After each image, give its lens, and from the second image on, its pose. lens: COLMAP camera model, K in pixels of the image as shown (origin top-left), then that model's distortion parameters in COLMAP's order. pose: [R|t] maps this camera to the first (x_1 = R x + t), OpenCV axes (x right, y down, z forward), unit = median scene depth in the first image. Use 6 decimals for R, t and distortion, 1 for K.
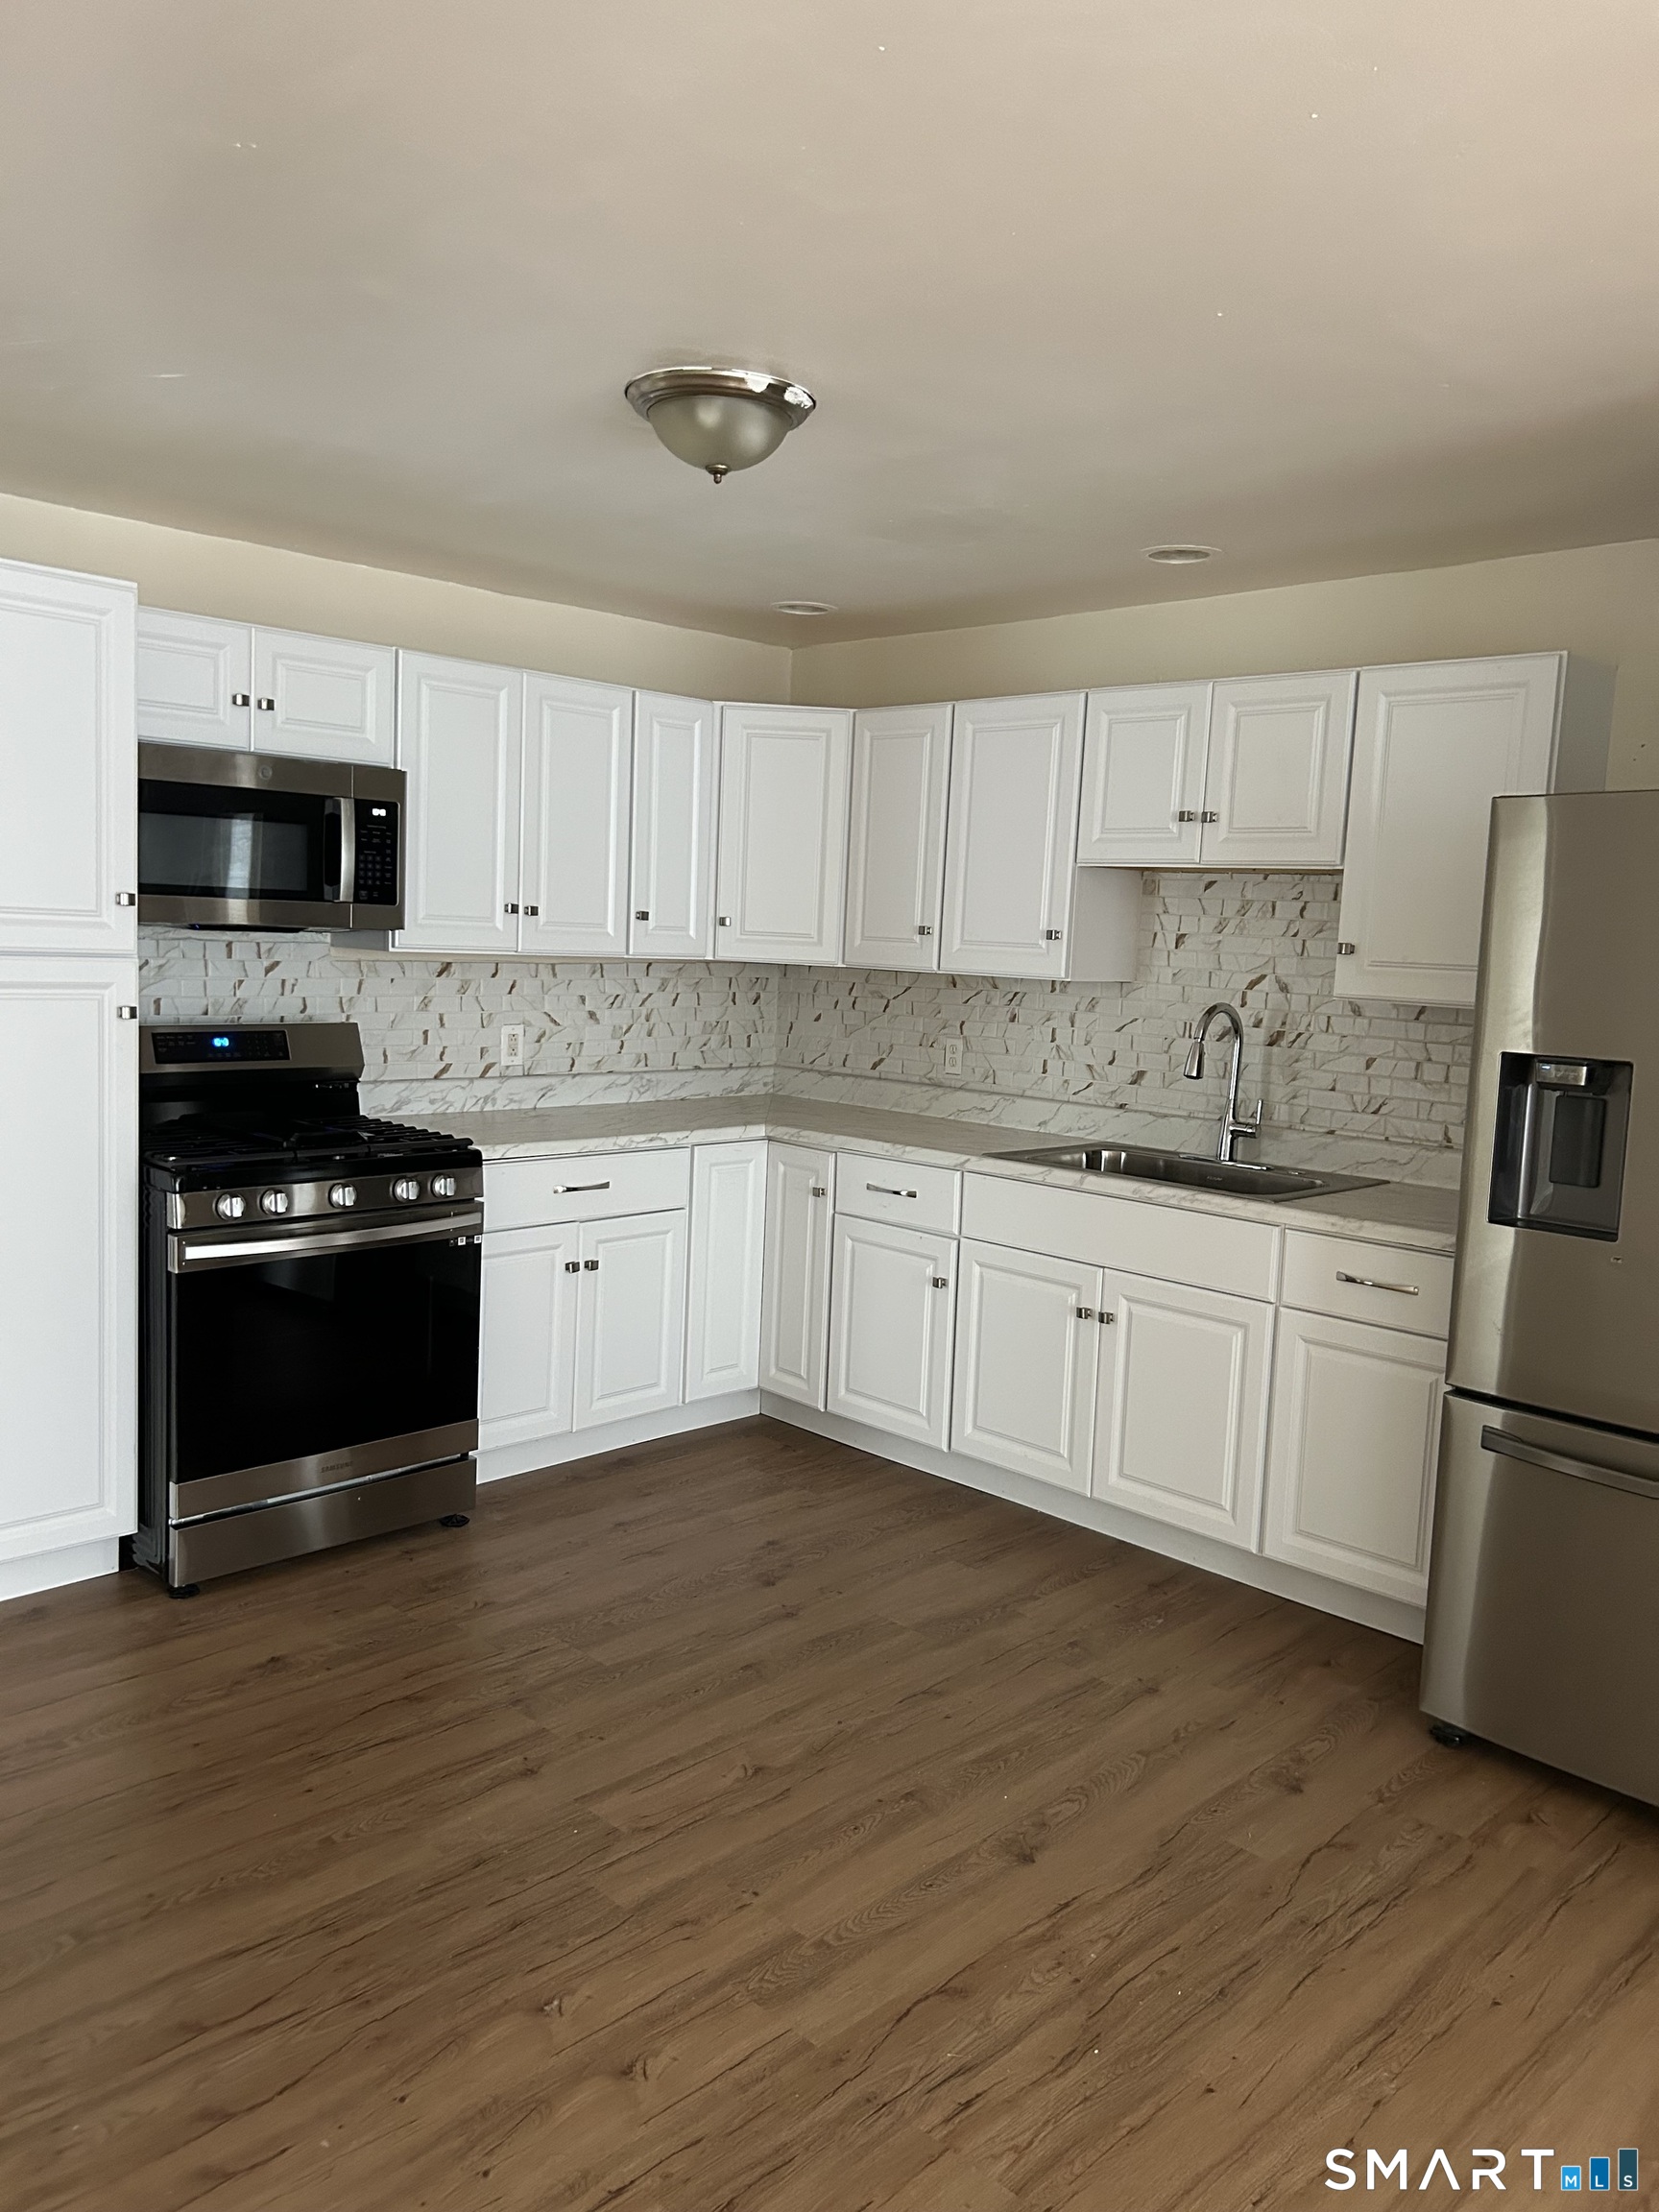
lens RADIAL K [[1679.8, 0, 829.5], [0, 1679.8, 1106.0], [0, 0, 1]] dist [0.032766, -0.032145]
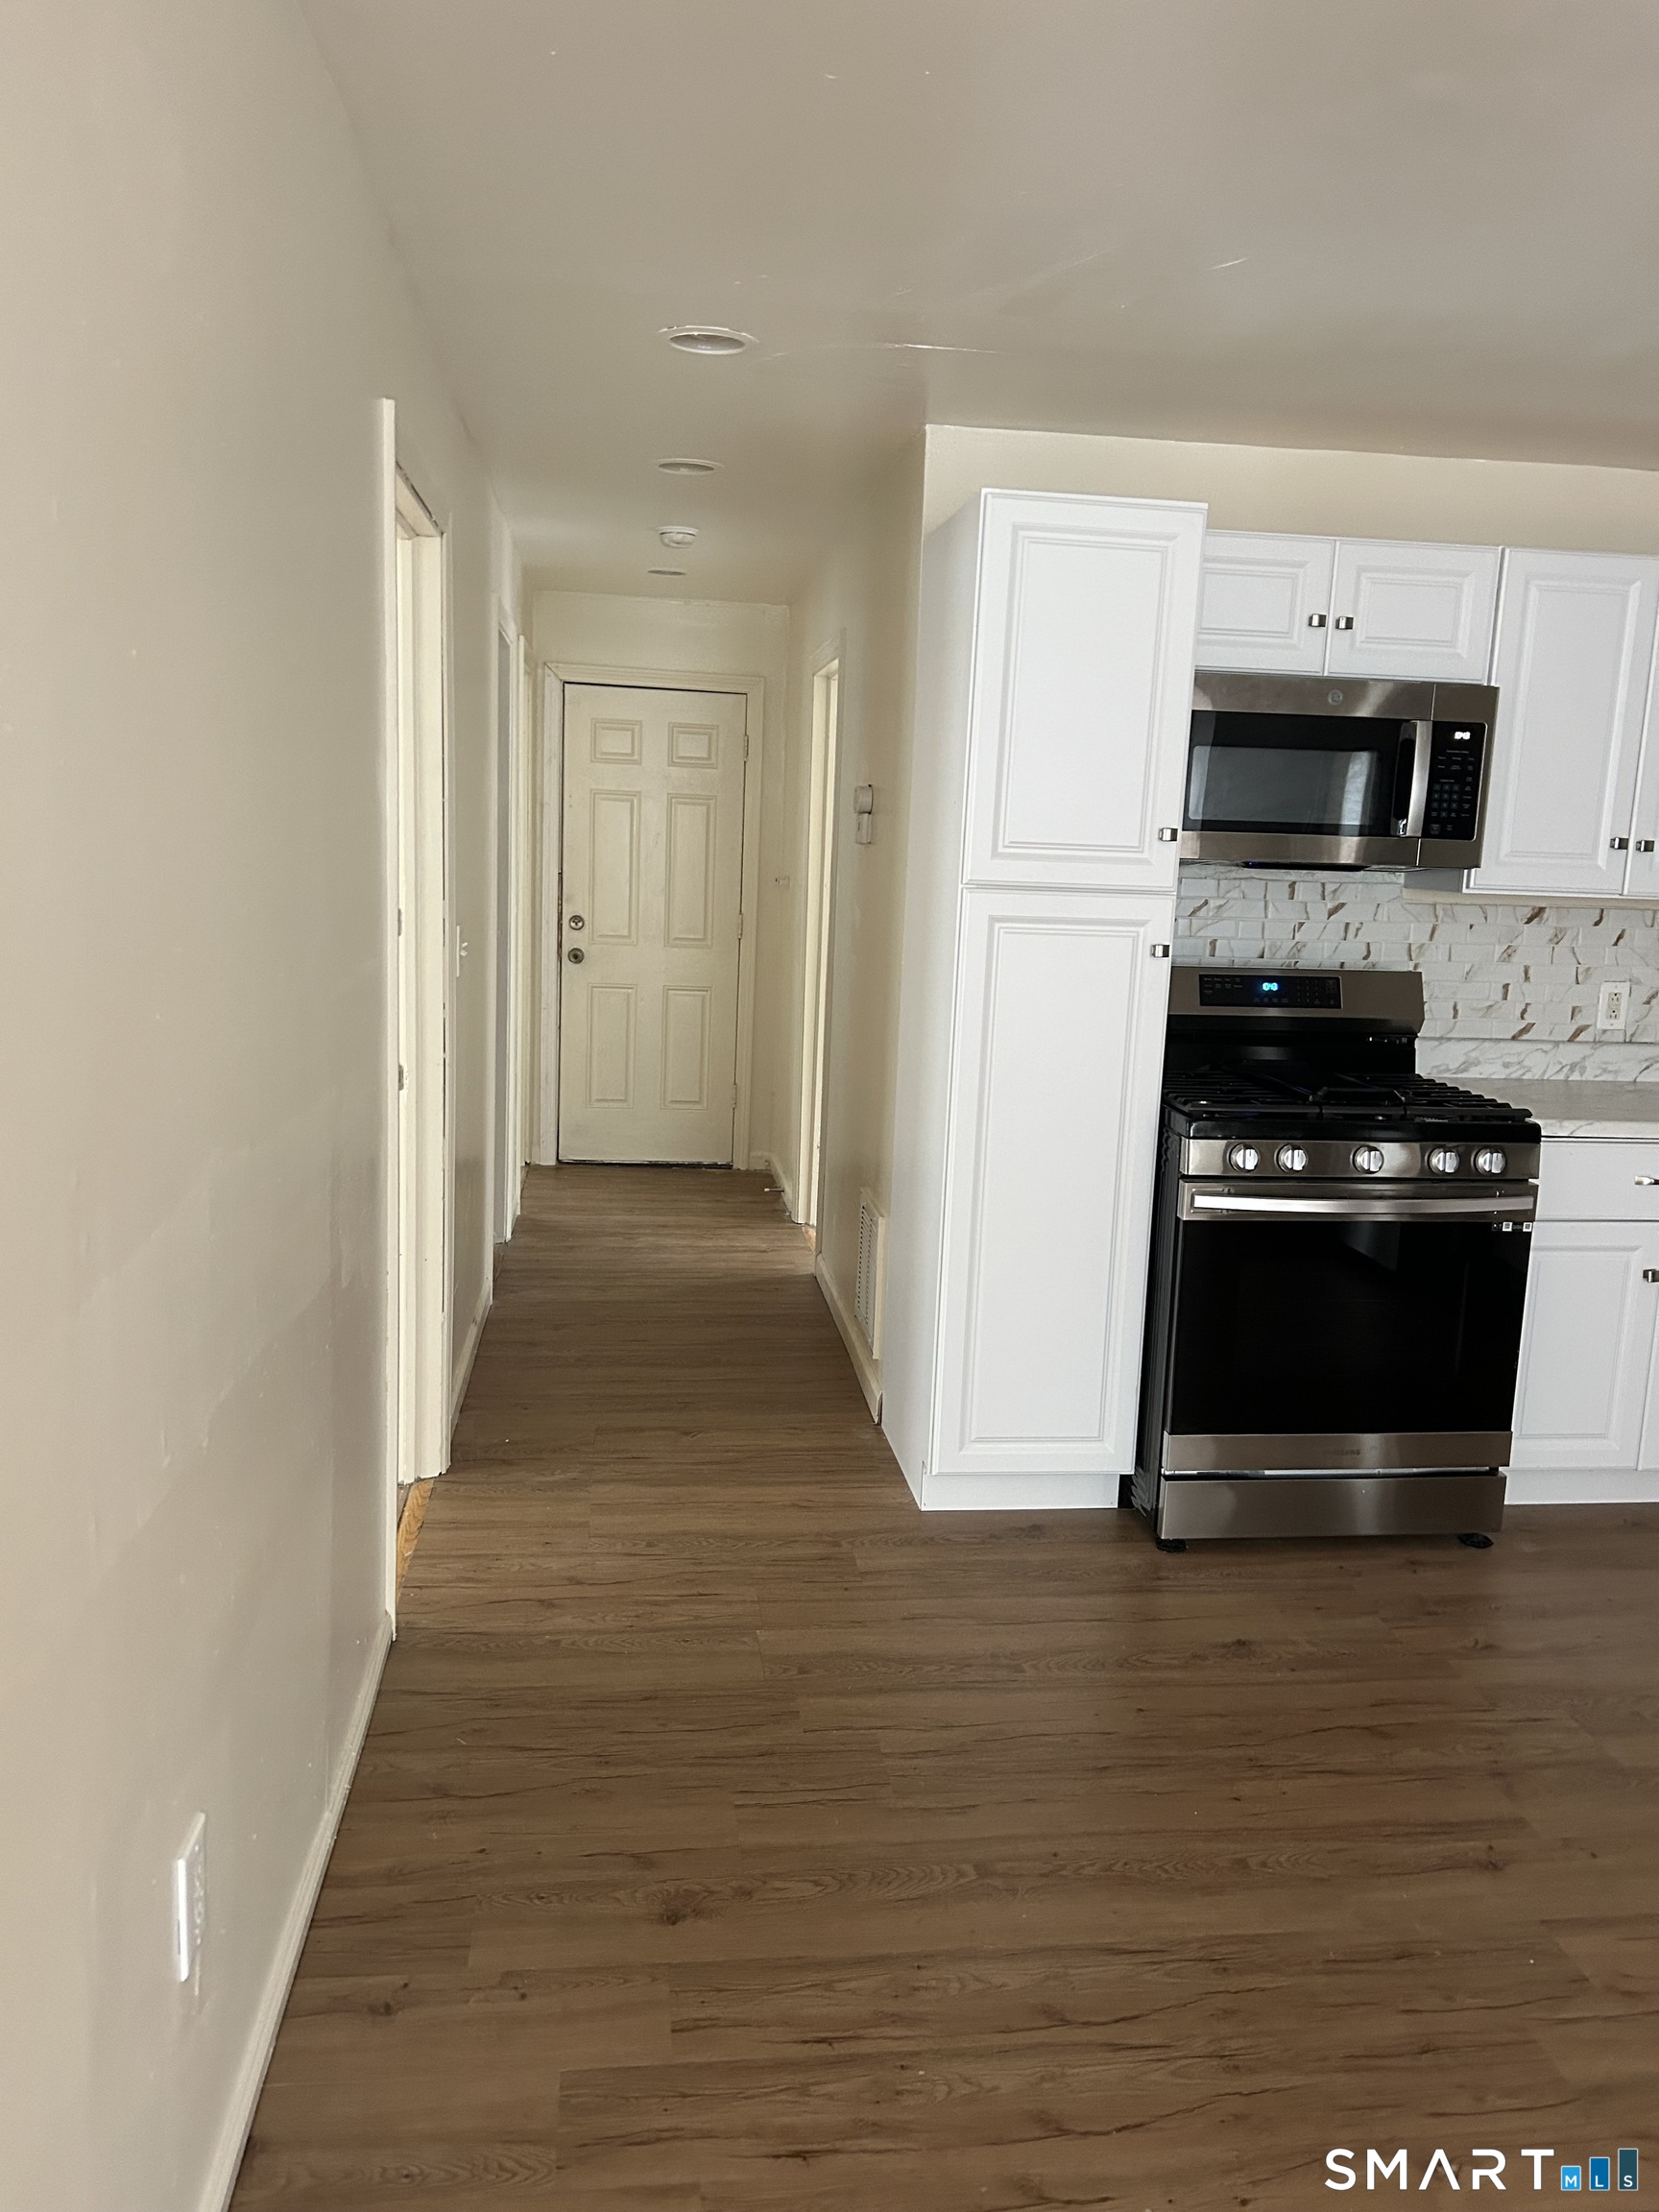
lens RADIAL K [[1679.8, 0, 829.5], [0, 1679.8, 1106.0], [0, 0, 1]] dist [0.032766, -0.032145]
pose [[0.786498, 0.086377, -0.611522, 0.033314], [-0.070341, 0.996256, 0.050253, -0.000828], [0.613574, 0.003491, 0.789630, 0.096821]]
